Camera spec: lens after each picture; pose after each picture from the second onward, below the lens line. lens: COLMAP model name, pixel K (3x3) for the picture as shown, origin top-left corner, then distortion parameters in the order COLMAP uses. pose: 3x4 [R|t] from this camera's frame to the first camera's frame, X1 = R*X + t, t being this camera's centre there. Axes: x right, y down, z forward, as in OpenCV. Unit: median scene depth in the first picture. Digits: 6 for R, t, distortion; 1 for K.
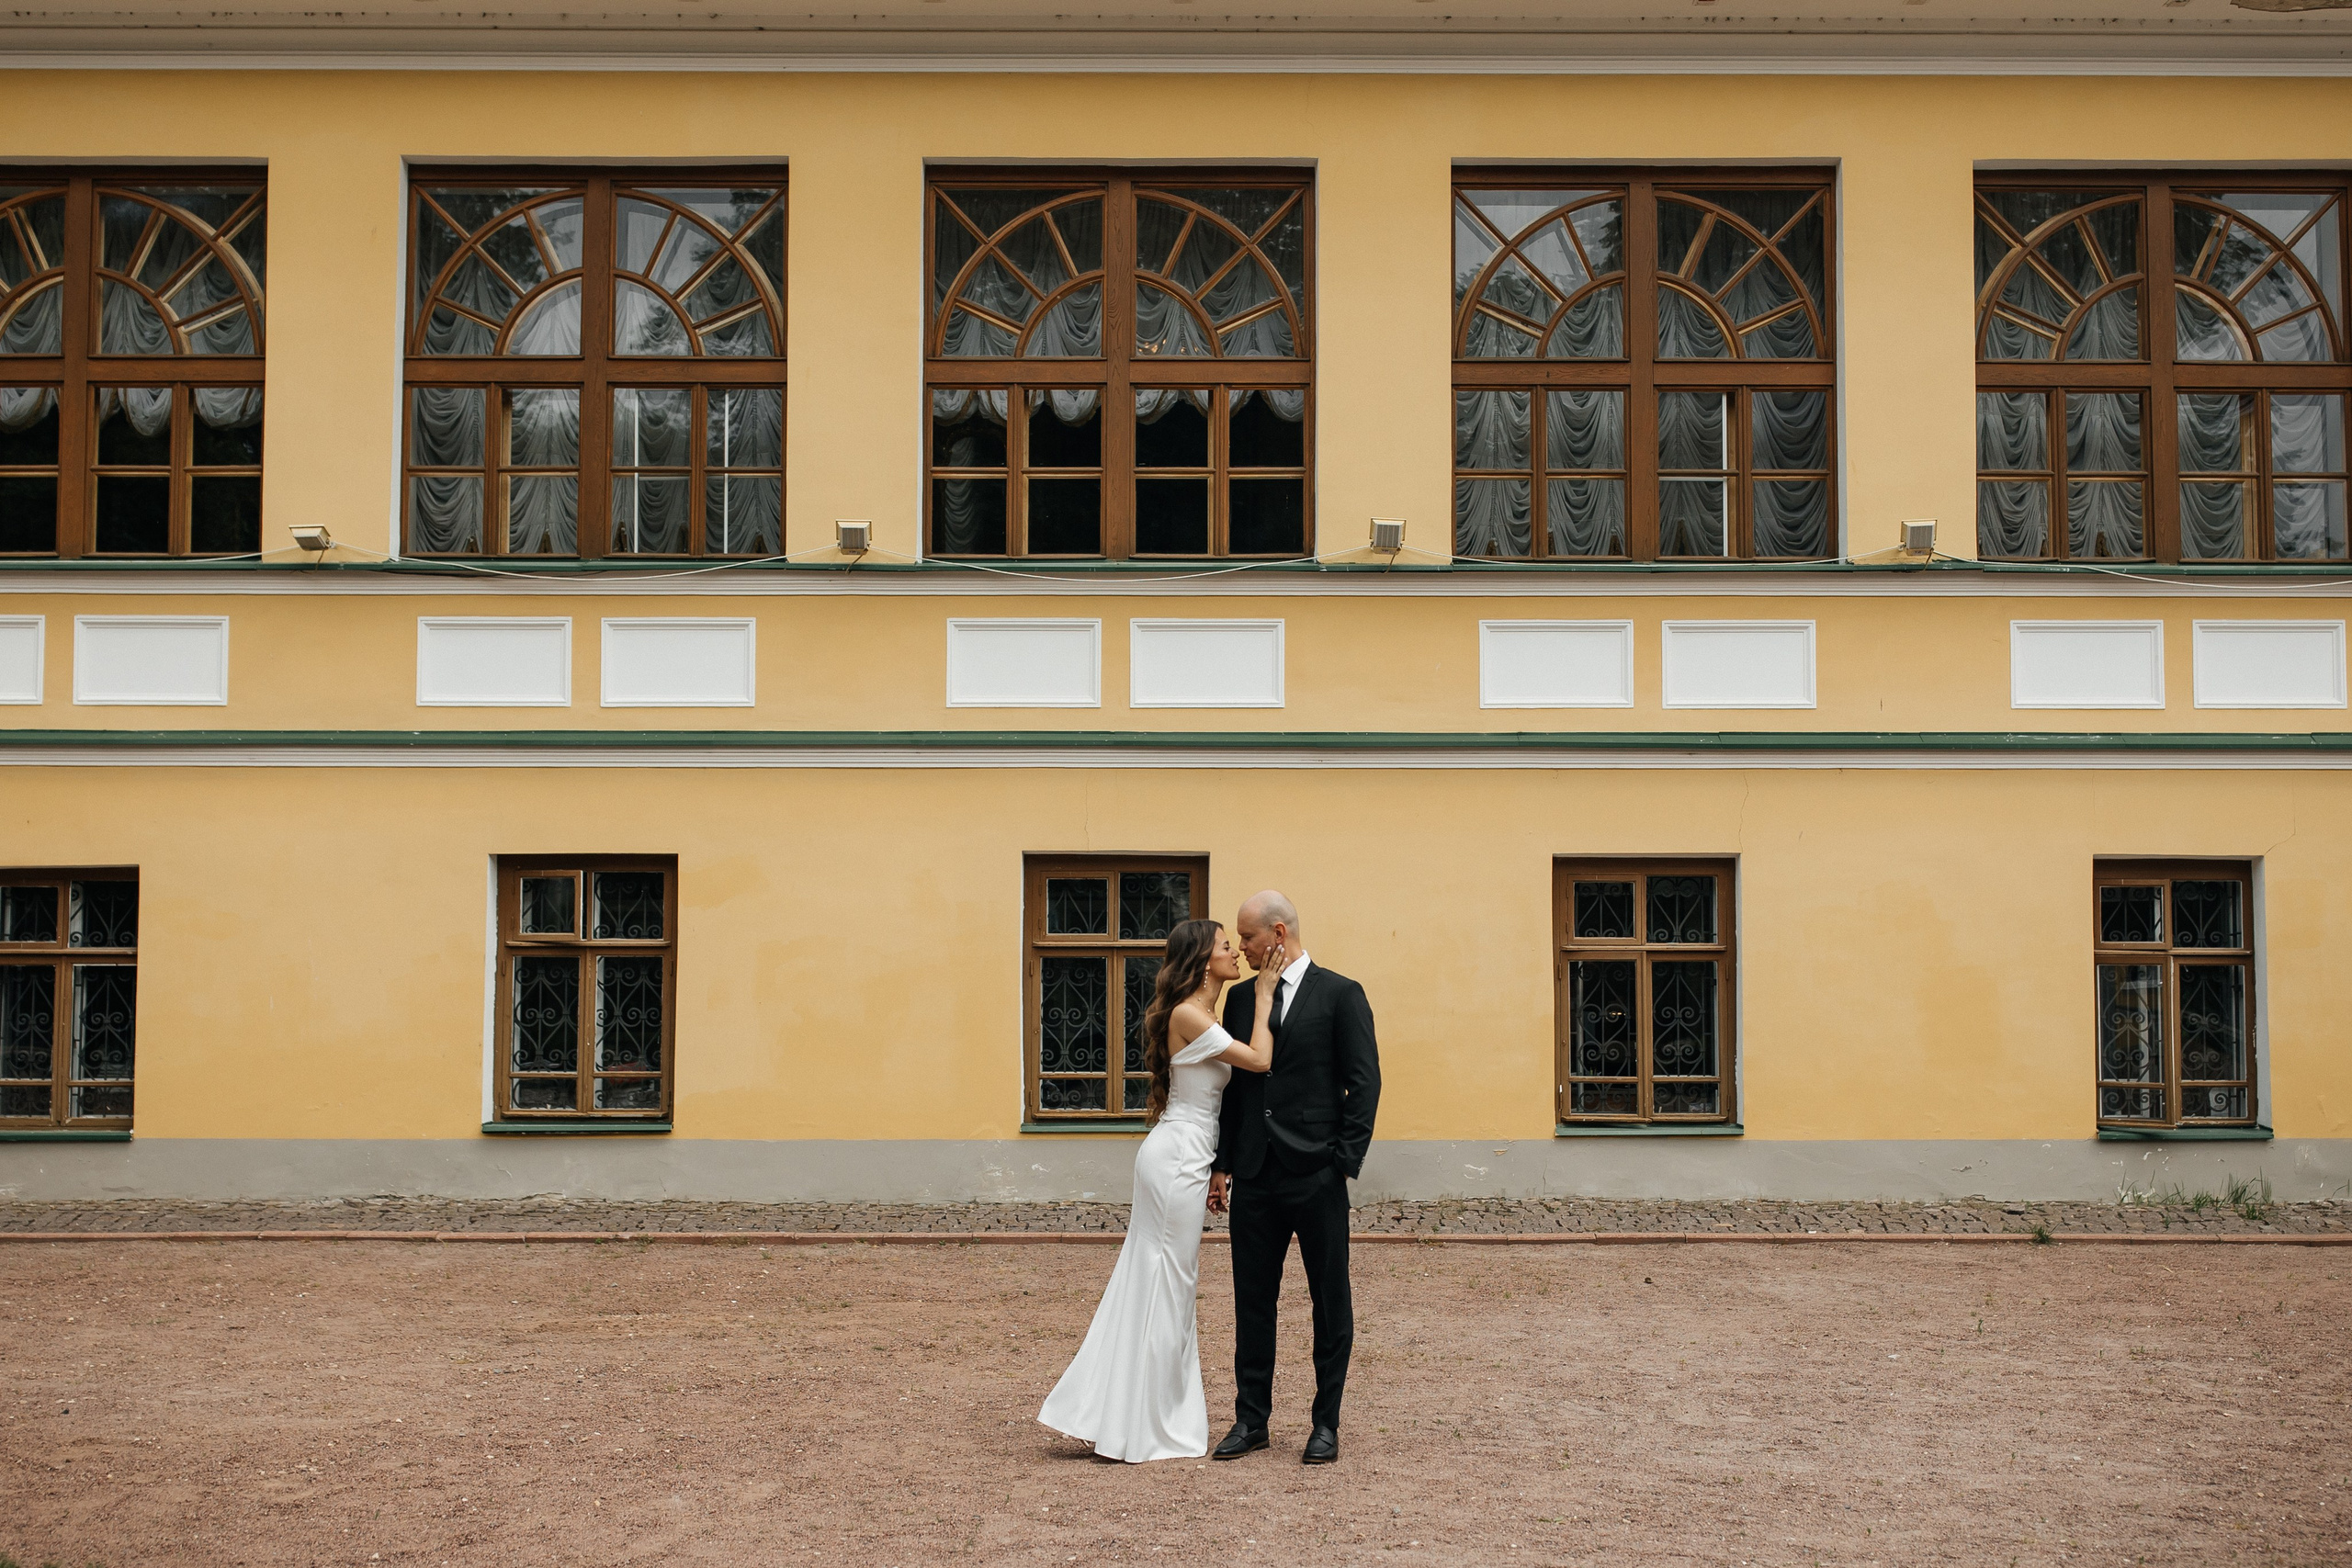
lens RADIAL K [[2777.2, 0, 1176.3], [0, 2777.2, 799.3], [0, 0, 1]] dist [0.001742, -0.005083]
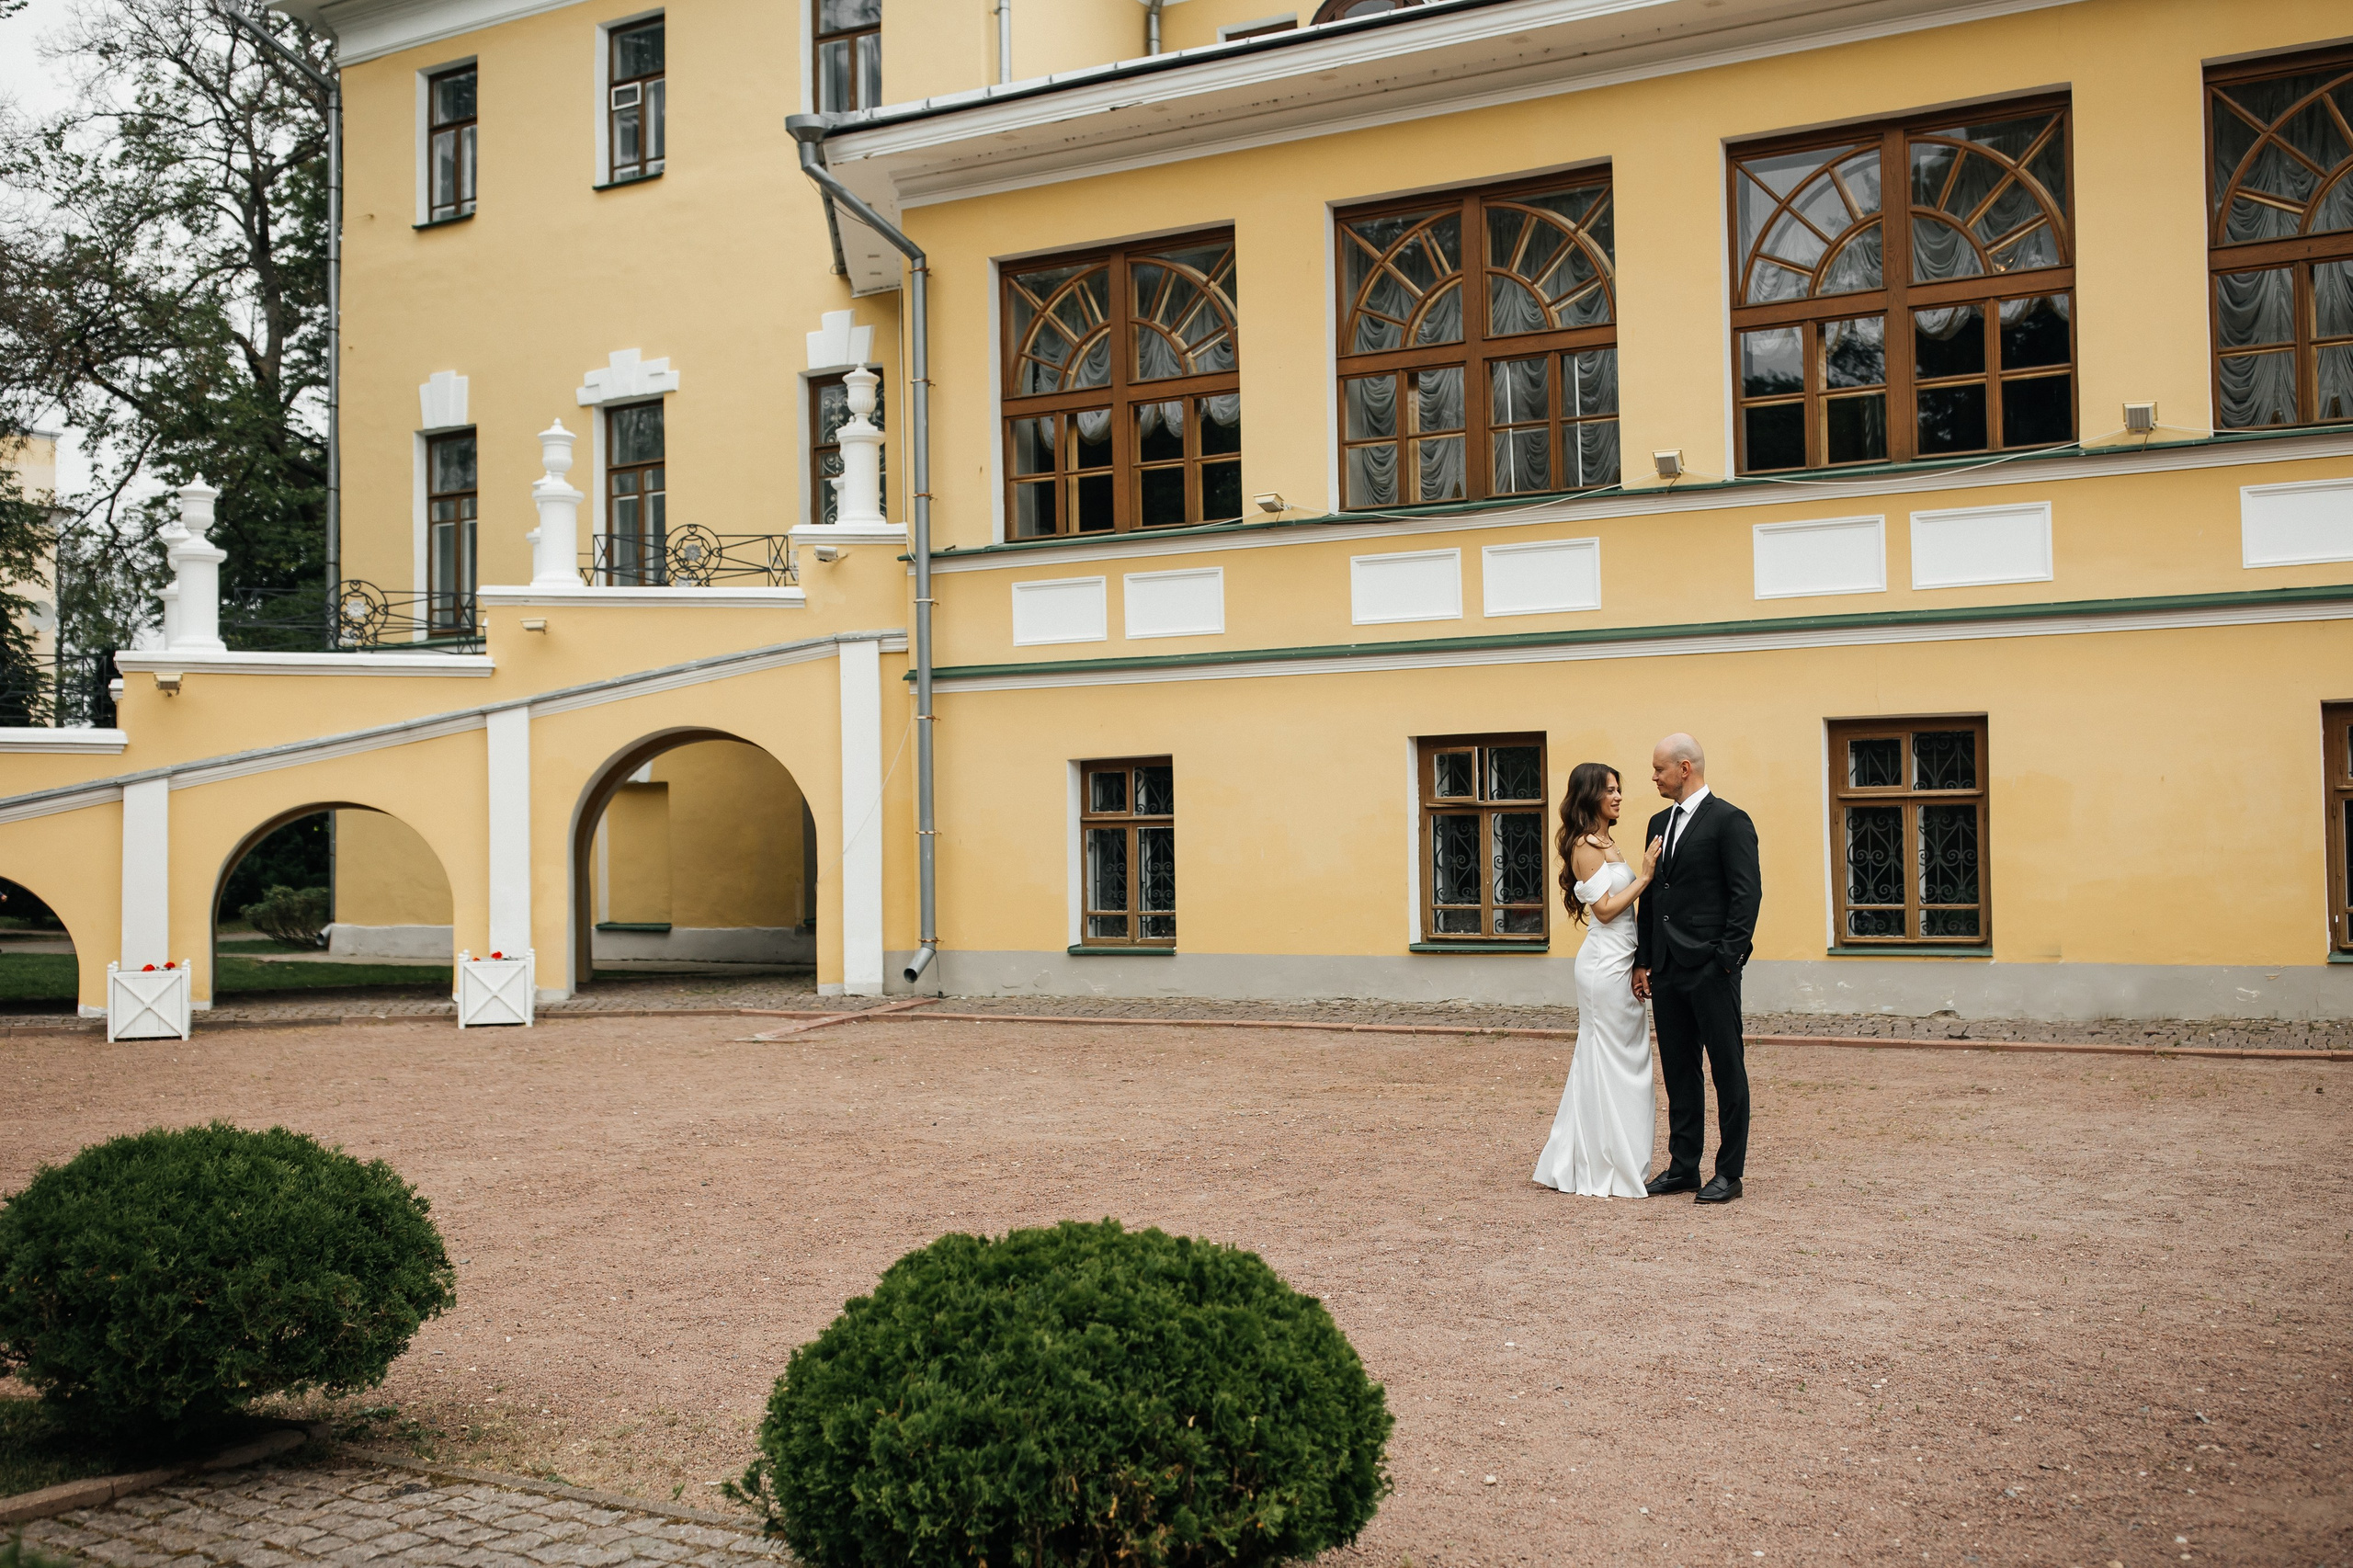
lens RADIAL K [[2331.6, 0, 1176.5], [0, 2331.6, 784.0], [0, 0, 1]] dist [0.000235, -0.006852]
pose [[0.871909, -0.026821, -0.488932, 0.187221], [0.049345, 0.998229, 0.033236, 0.000377], [0.487175, -0.053105, 0.871688, 0.000232]]
